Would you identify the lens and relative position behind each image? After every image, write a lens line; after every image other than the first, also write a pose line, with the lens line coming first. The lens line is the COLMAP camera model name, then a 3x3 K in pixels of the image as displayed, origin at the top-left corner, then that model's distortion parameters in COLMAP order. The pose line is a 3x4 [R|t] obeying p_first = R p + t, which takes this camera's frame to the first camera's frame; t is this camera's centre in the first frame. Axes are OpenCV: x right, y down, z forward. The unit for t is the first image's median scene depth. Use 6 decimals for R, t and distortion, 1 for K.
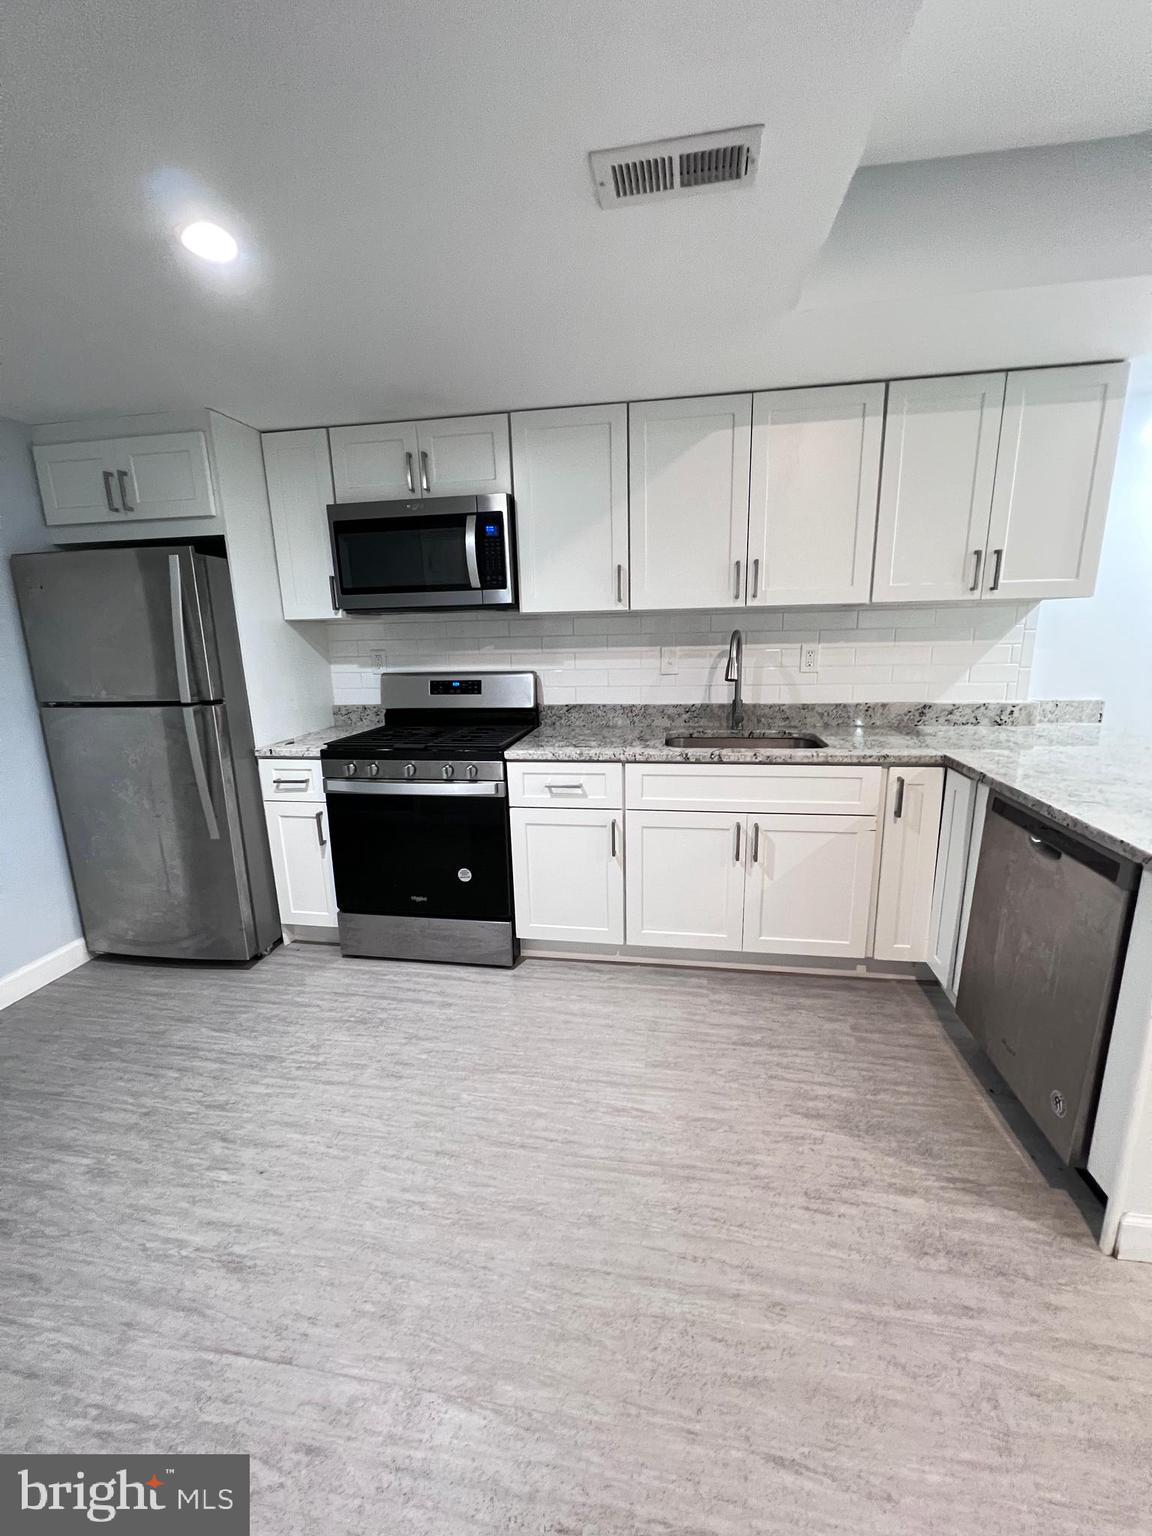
lens RADIAL K [[614.2, 0, 576.8], [0, 614.2, 767.8], [0, 0, 1]] dist [-0.004411, 0.001844]
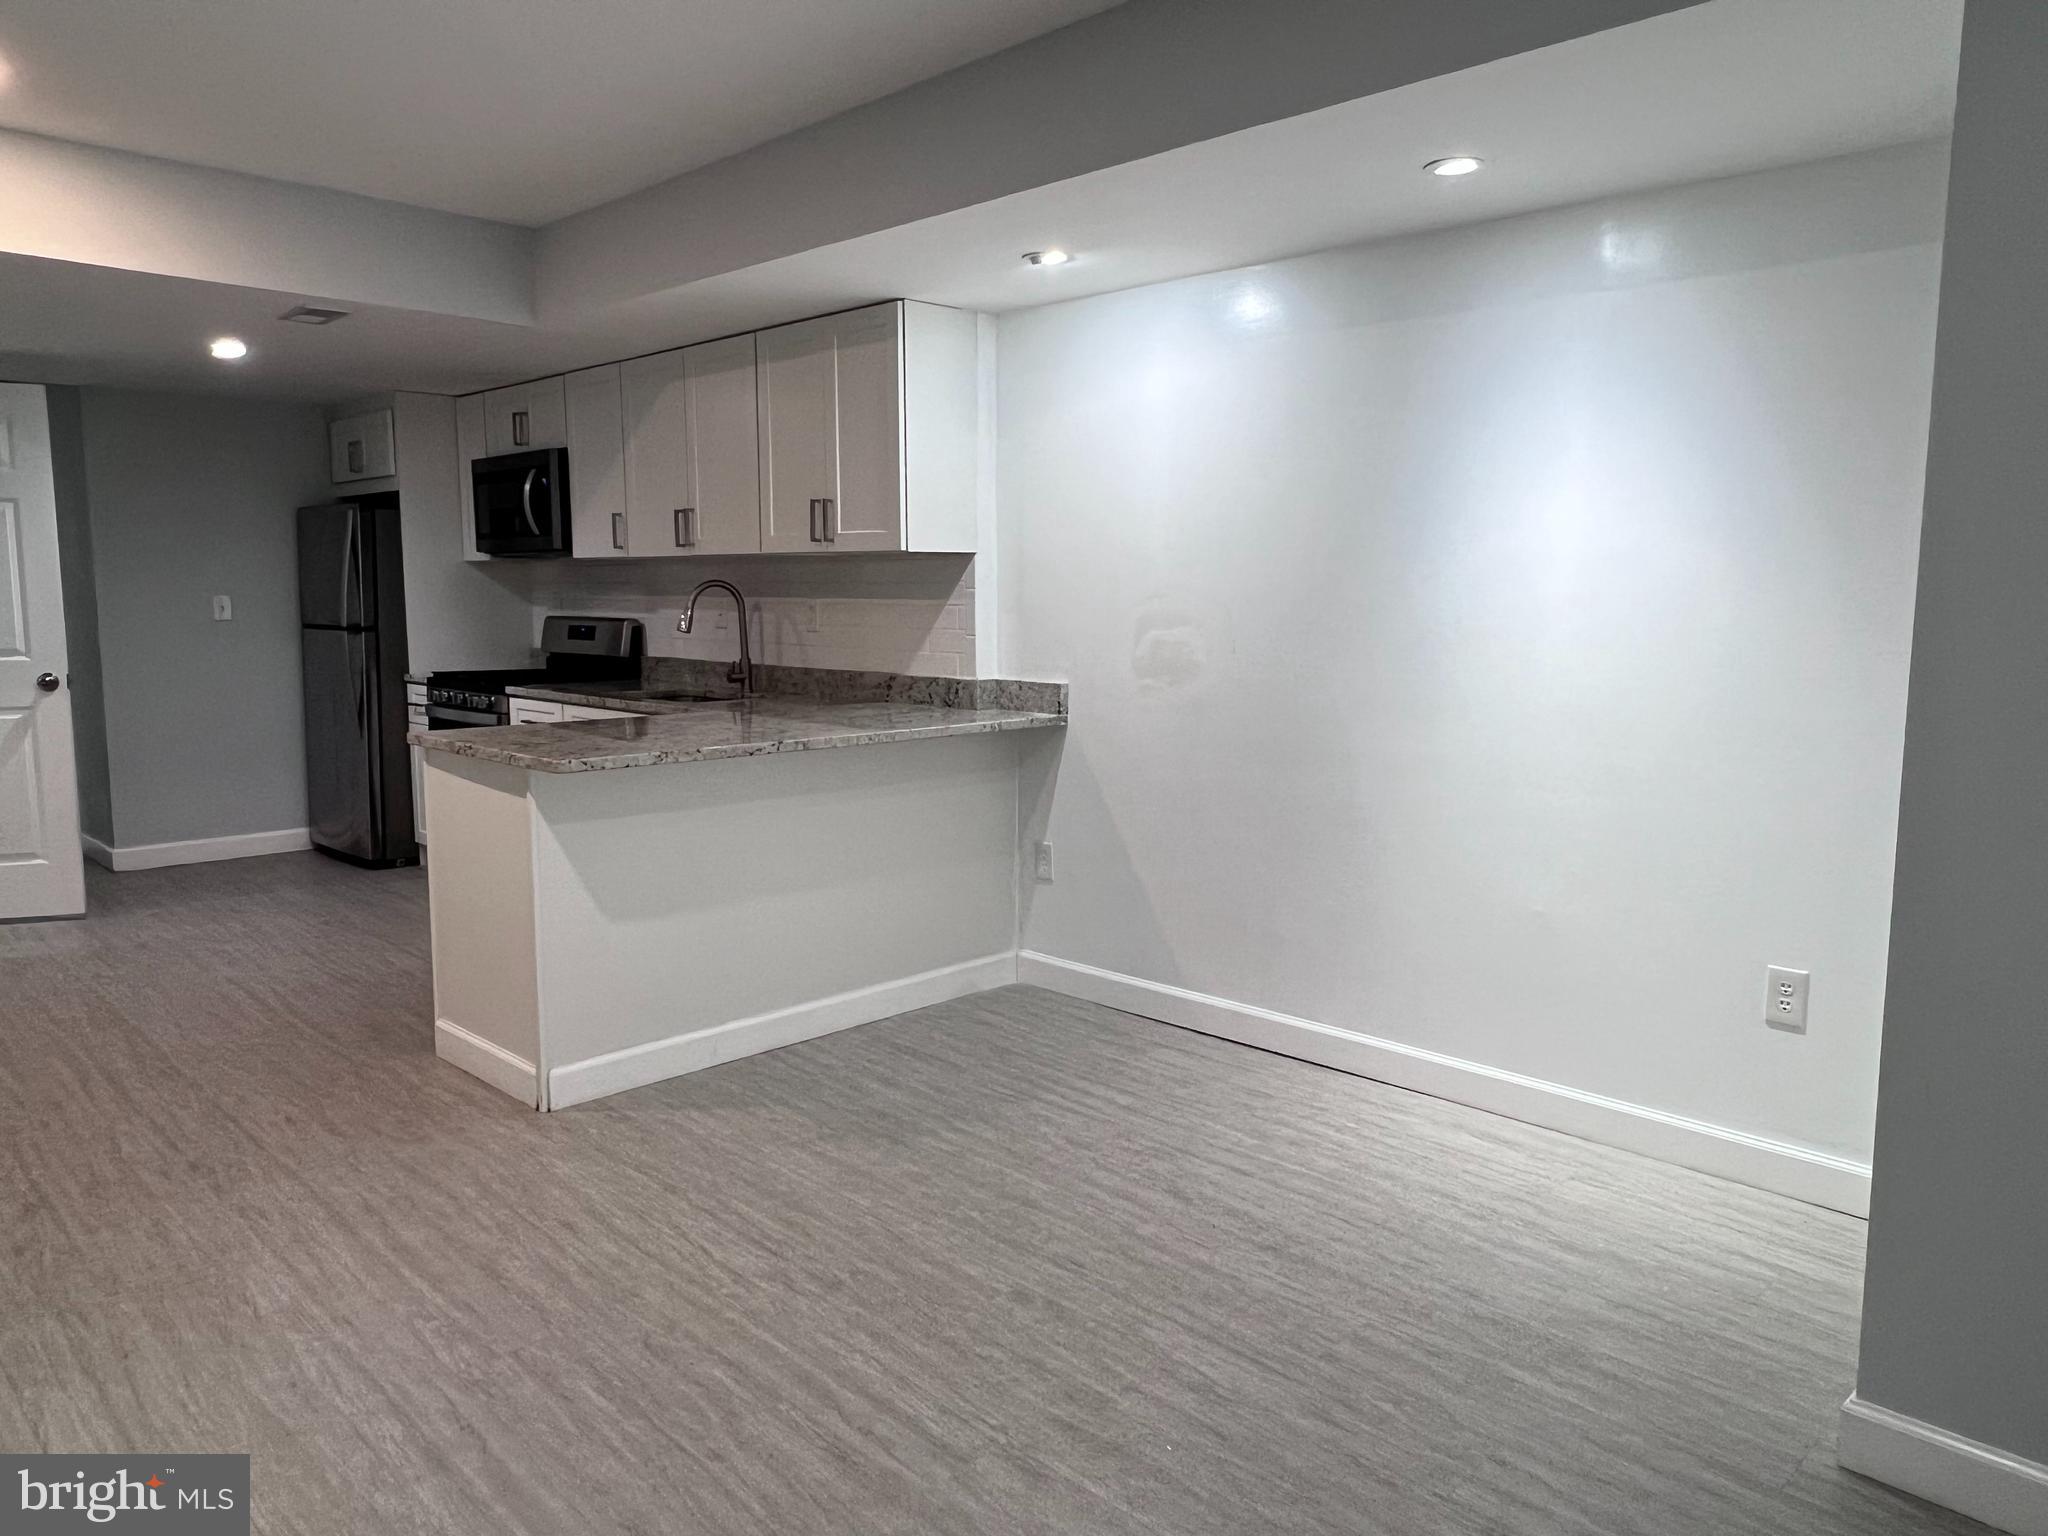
lens RADIAL K [[1390.3, 0, 1010.0], [0, 1390.3, 760.2], [0, 0, 1]] dist [-0.007158, -0.000421]
pose [[0.808402, 0.099009, -0.580245, 1.937696], [-0.150148, 0.987828, -0.040631, 0.064578], [0.569159, 0.119969, 0.813428, -0.433191]]
